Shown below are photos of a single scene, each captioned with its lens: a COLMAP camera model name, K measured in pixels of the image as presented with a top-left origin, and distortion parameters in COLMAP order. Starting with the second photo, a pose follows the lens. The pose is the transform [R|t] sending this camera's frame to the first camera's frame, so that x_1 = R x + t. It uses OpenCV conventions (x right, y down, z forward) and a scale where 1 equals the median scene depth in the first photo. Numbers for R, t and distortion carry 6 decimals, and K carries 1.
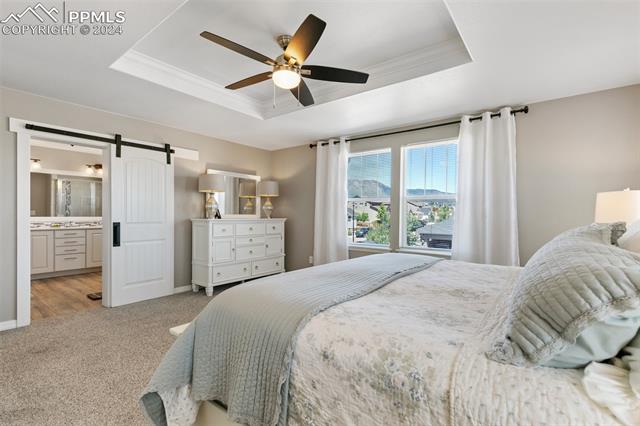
lens RADIAL K [[287.6, 0, 322.9], [0, 287.6, 216.3], [0, 0, 1]] dist [0.012466, -0.001666]
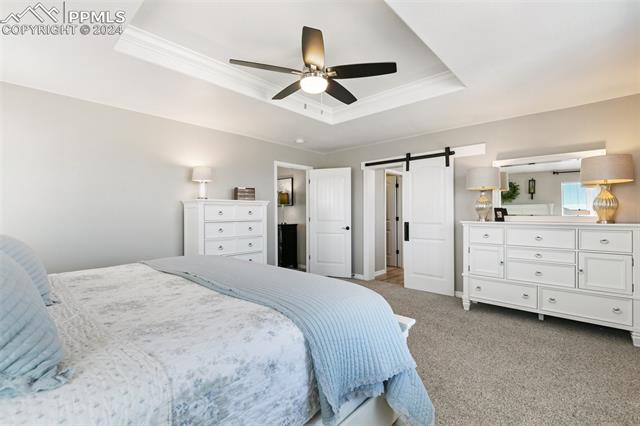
lens RADIAL K [[287.6, 0, 322.3], [0, 287.6, 213.9], [0, 0, 1]] dist [0.012466, -0.001666]
pose [[-0.059054, -0.005121, -0.998242, 0.563389], [-0.004546, 0.999978, -0.004861, -0.007565], [0.998244, 0.004251, -0.059076, 0.684352]]
